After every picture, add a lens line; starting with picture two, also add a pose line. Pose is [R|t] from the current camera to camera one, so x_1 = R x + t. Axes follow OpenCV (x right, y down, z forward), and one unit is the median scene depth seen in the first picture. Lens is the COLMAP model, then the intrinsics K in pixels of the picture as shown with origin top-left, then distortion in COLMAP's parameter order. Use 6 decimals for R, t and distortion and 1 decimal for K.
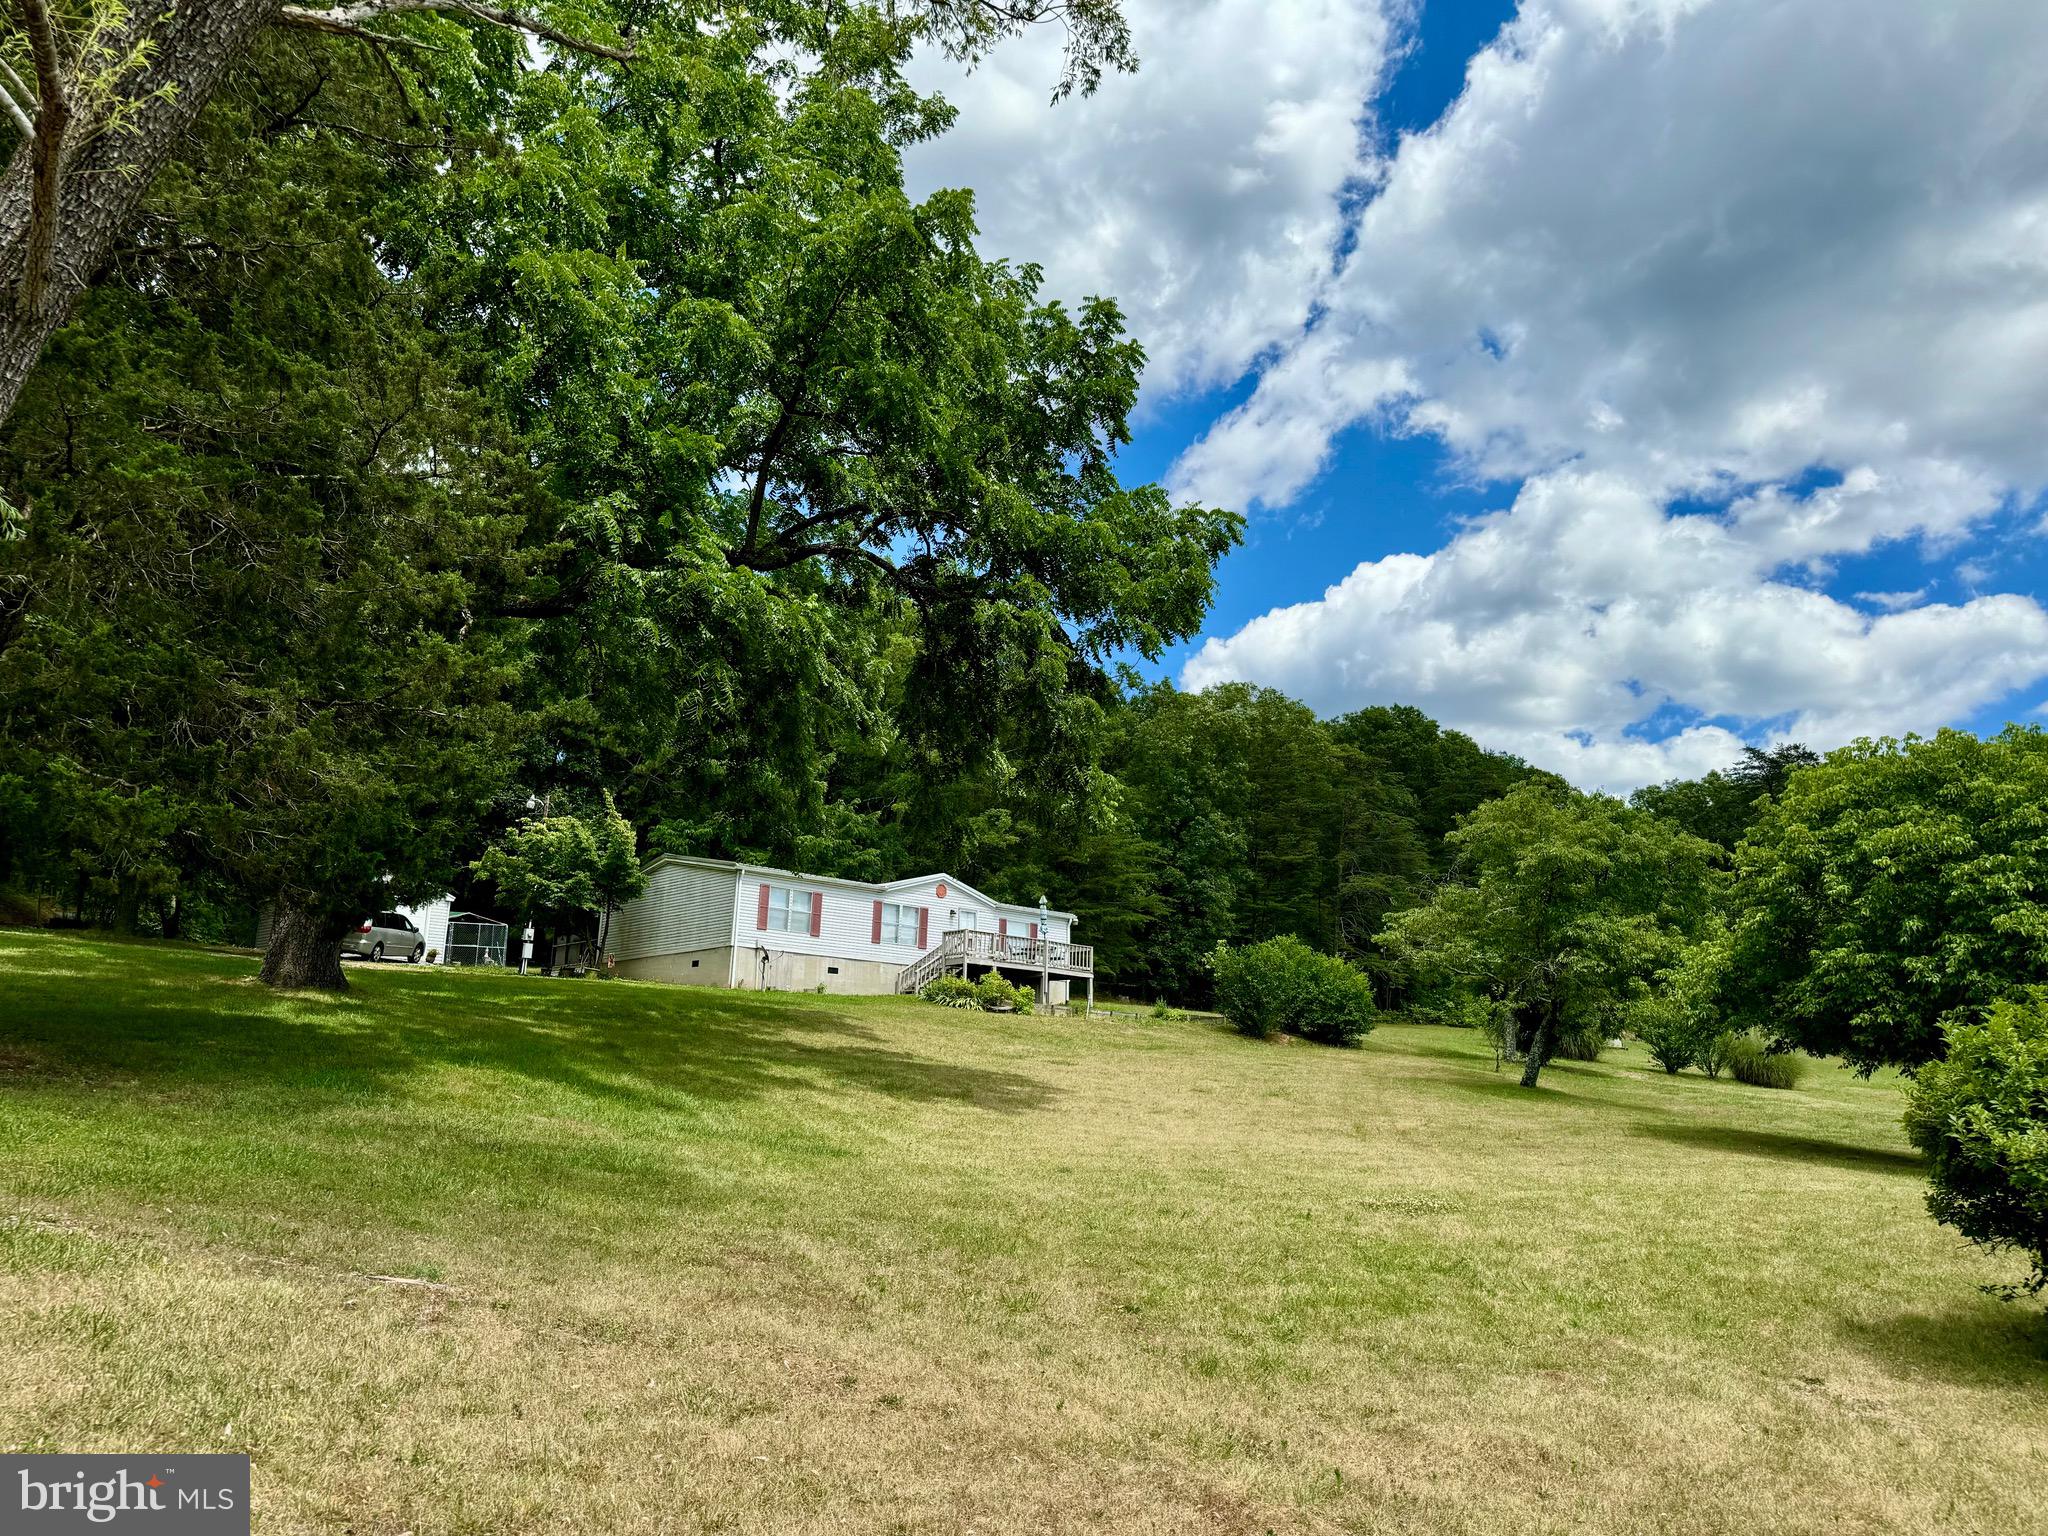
lens RADIAL K [[1441.2, 0, 1024.0], [0, 1441.2, 768.0], [0, 0, 1]] dist [0.040470, -0.025287]
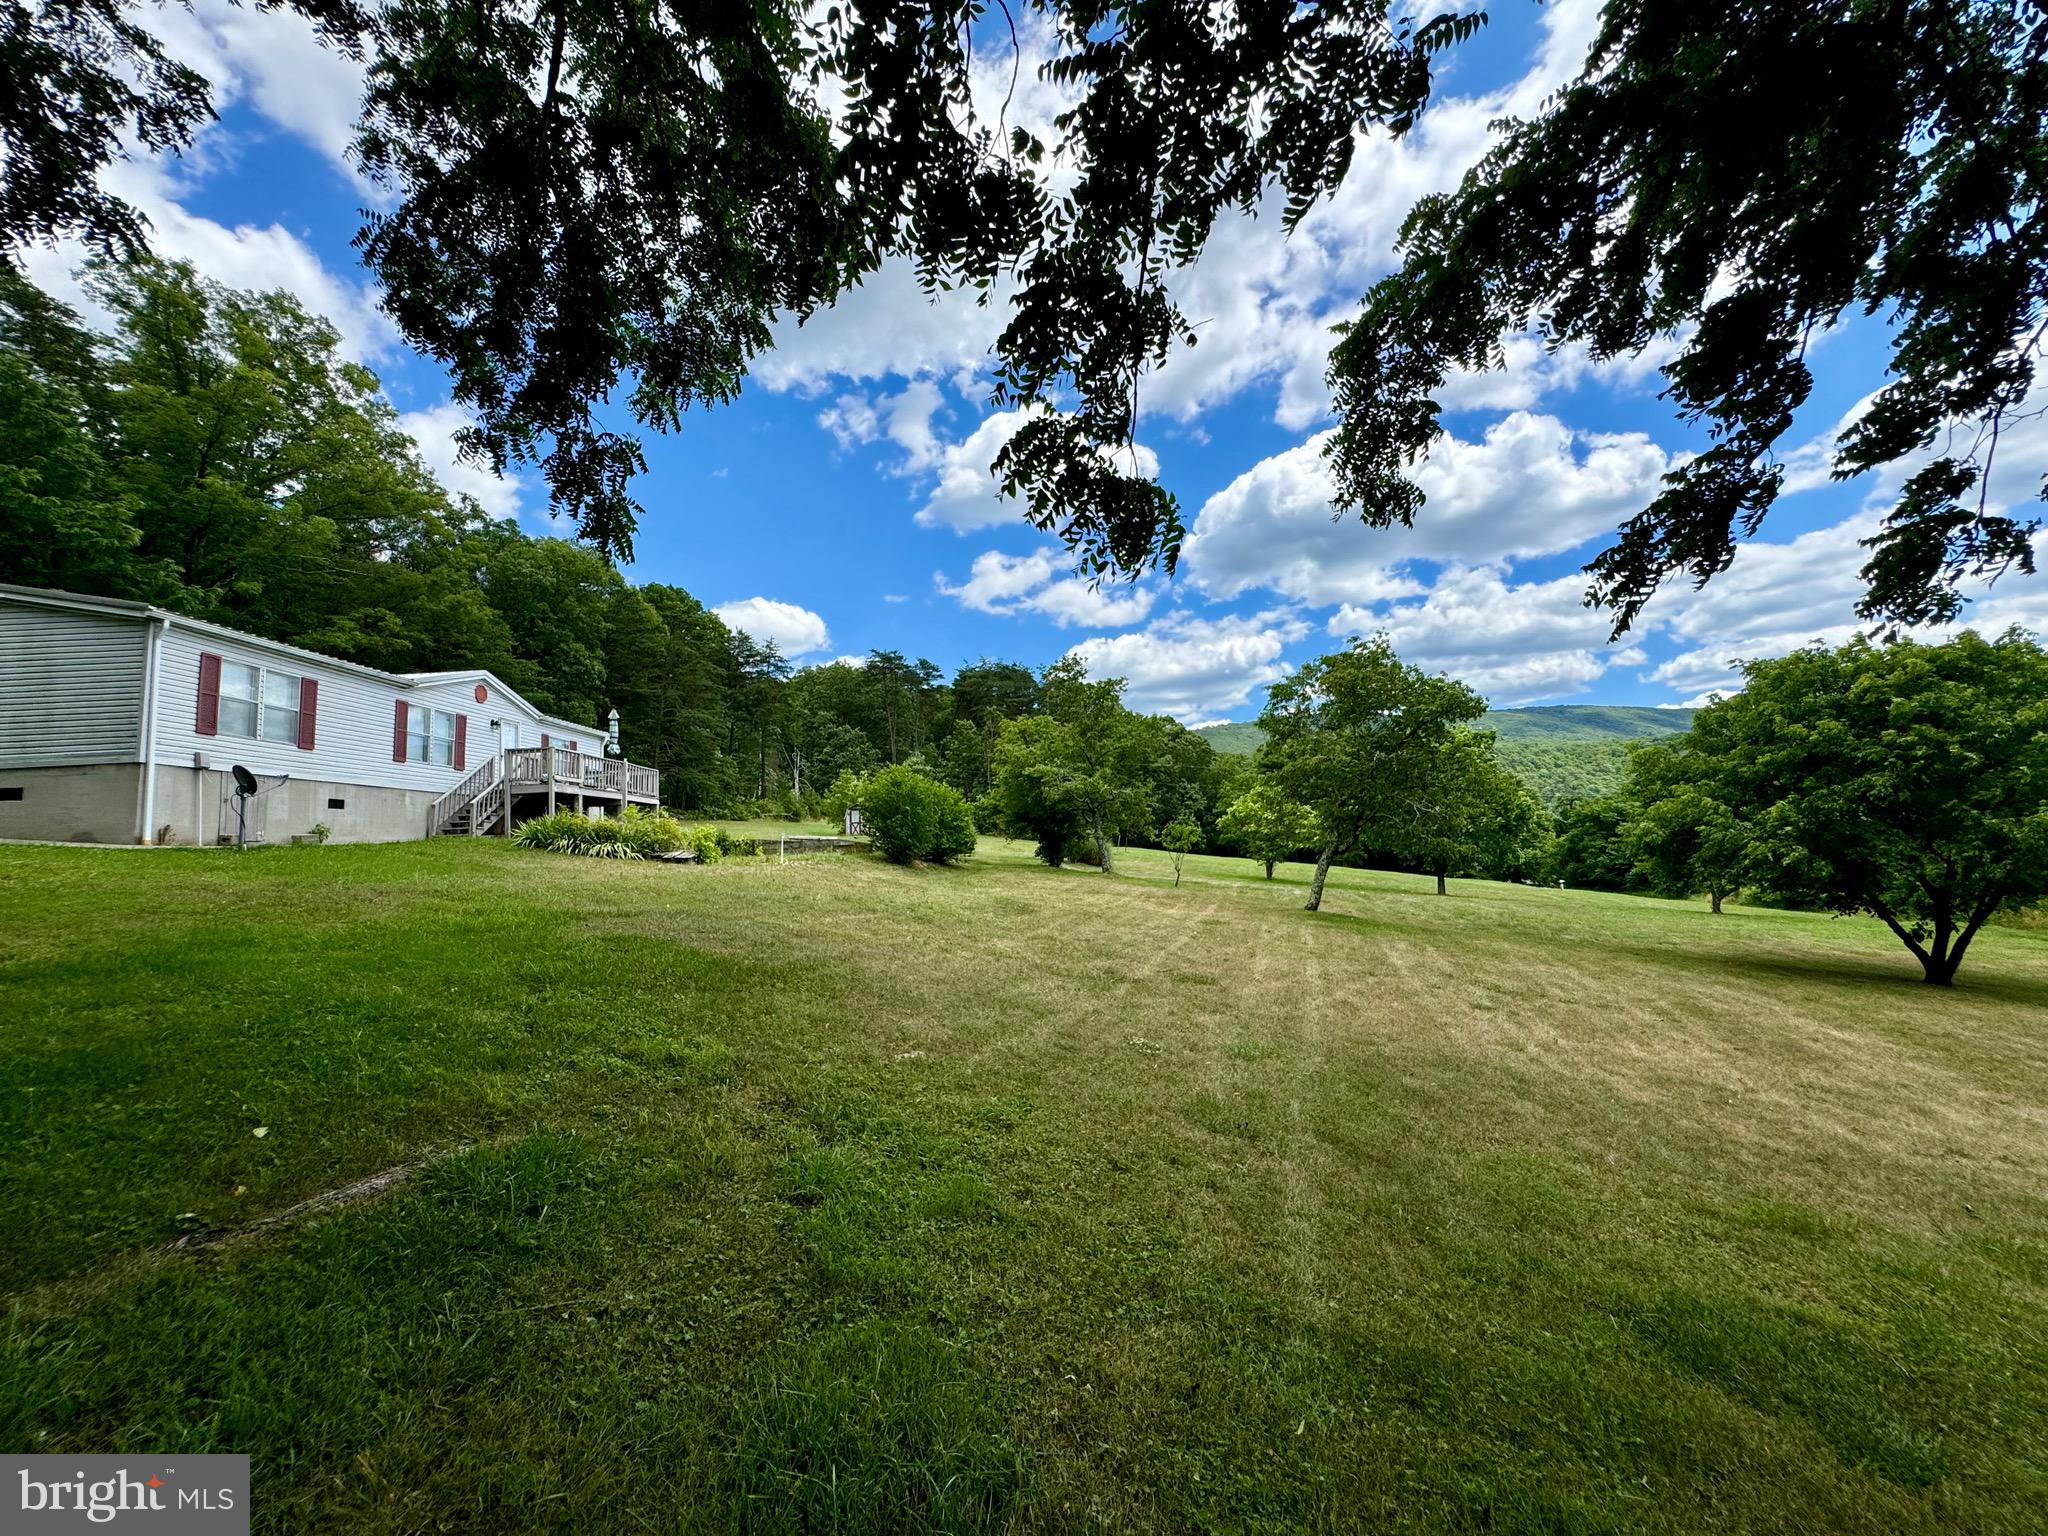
lens RADIAL K [[817.3, 0, 1024.1], [0, 817.3, 765.5], [0, 0, 1]] dist [-0.001045, -0.000117]
pose [[0.680779, 0.025057, 0.732060, -0.182155], [-0.119251, 0.989873, 0.077016, 0.057238], [-0.722717, -0.139729, 0.676873, 0.517180]]
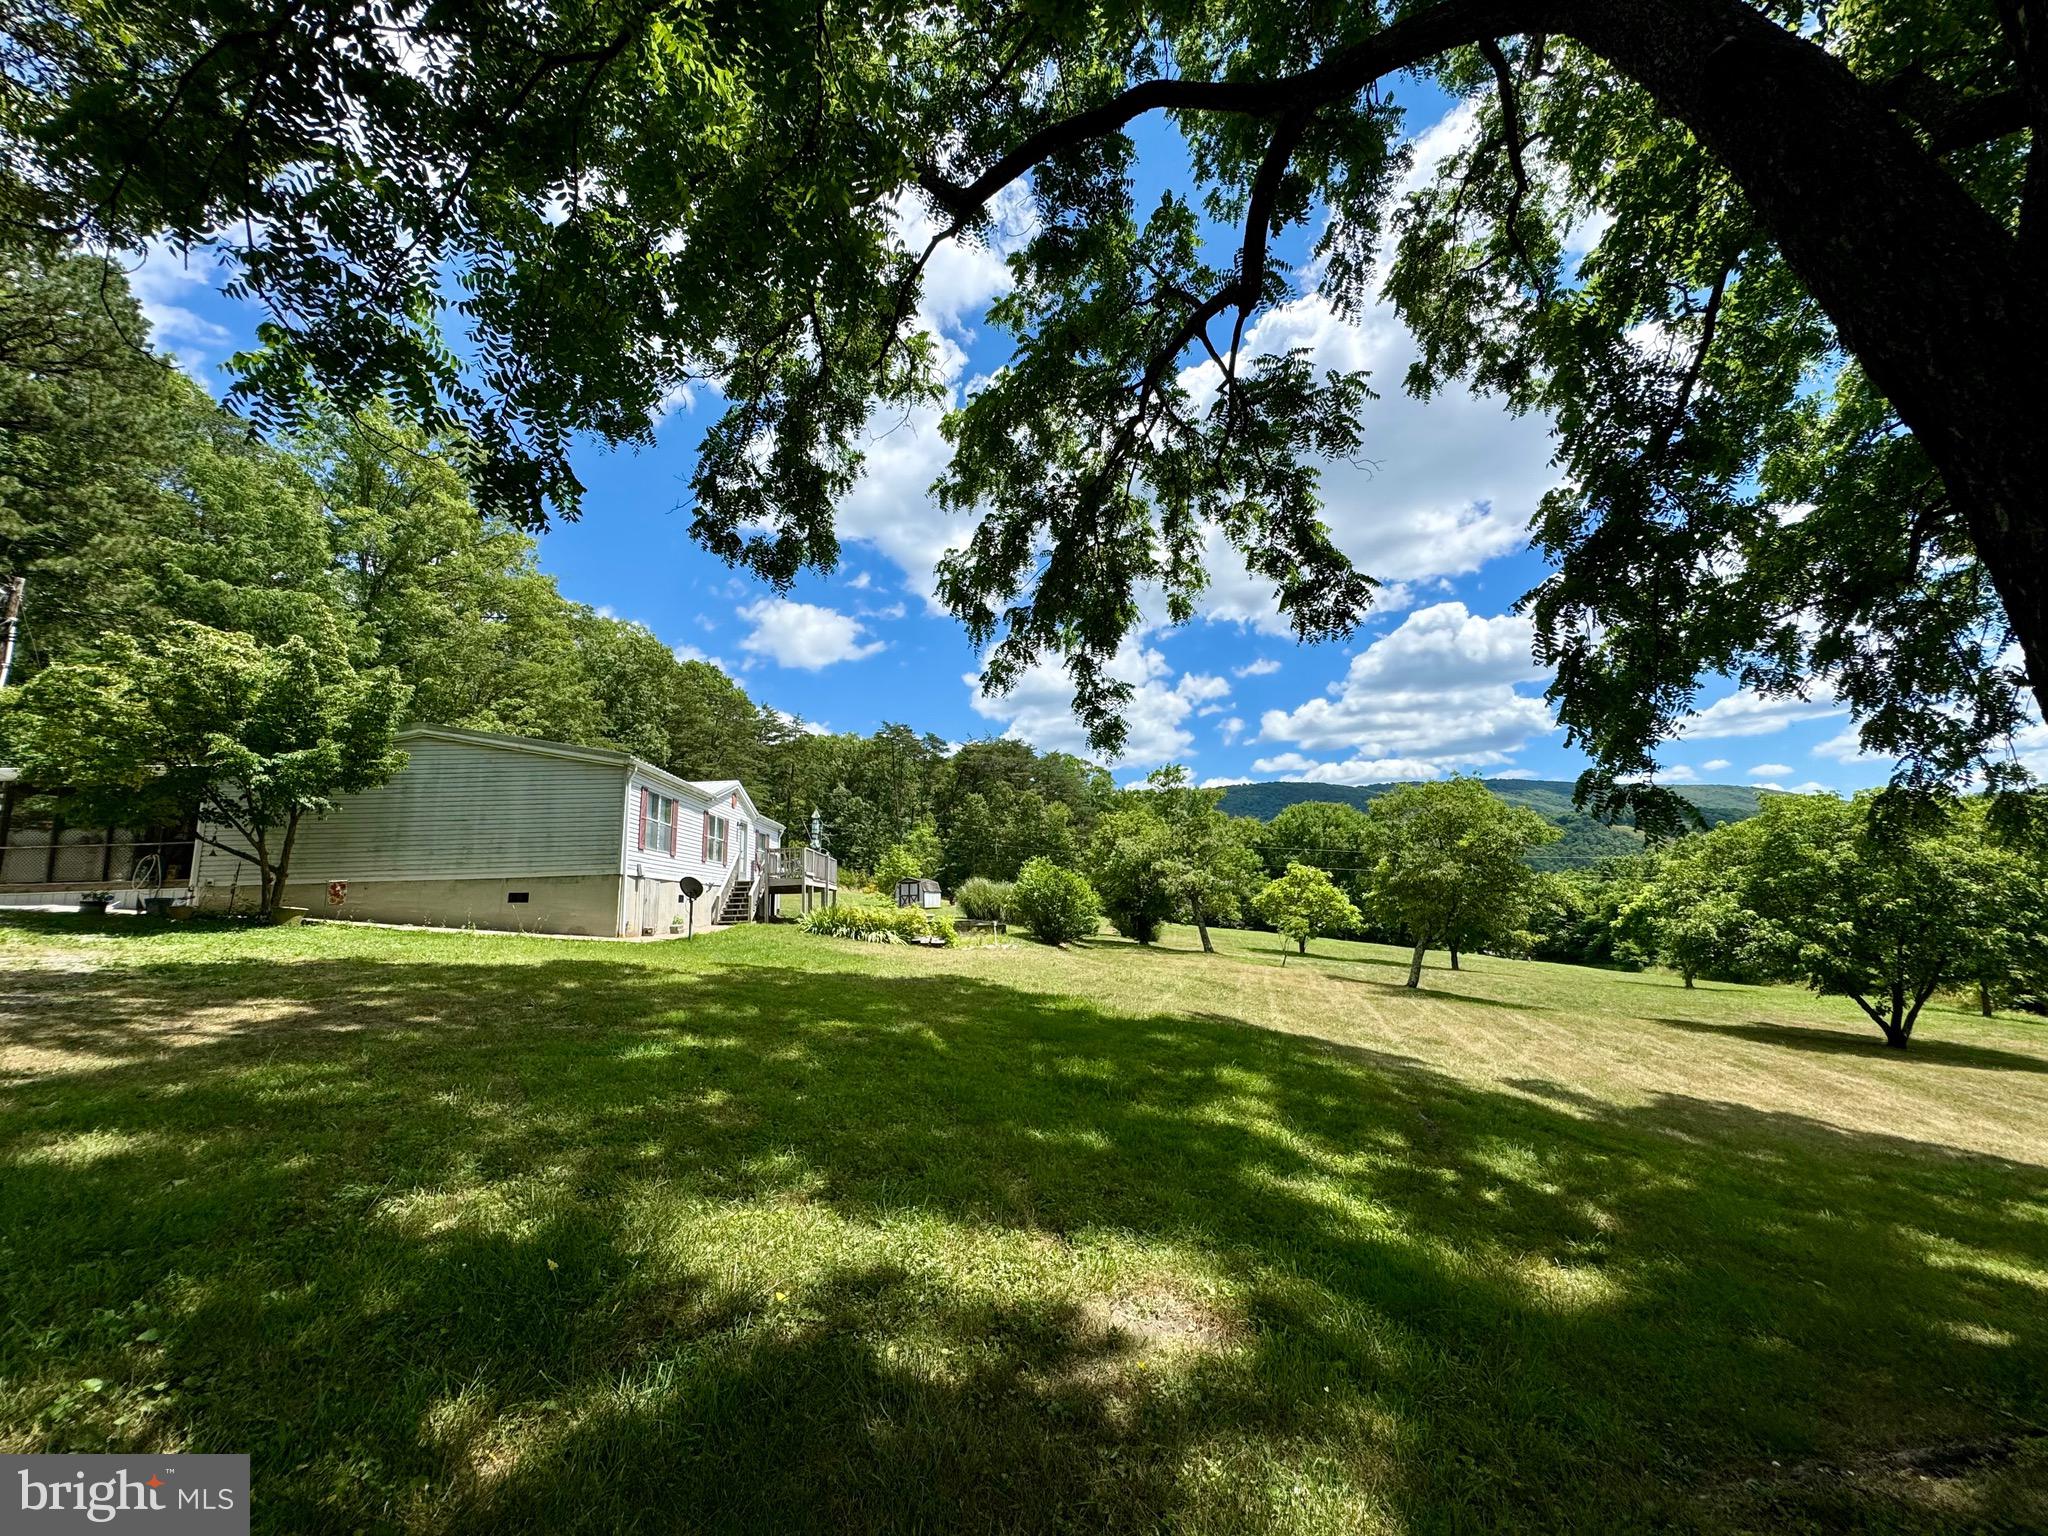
lens RADIAL K [[829.9, 0, 1030.1], [0, 829.9, 771.5], [0, 0, 1]] dist [0.001028, 0.003344]
pose [[0.629611, 0.089497, 0.771738, -0.353306], [-0.140012, 0.990150, -0.000600, 0.043733], [-0.764190, -0.107675, 0.635940, 0.552227]]
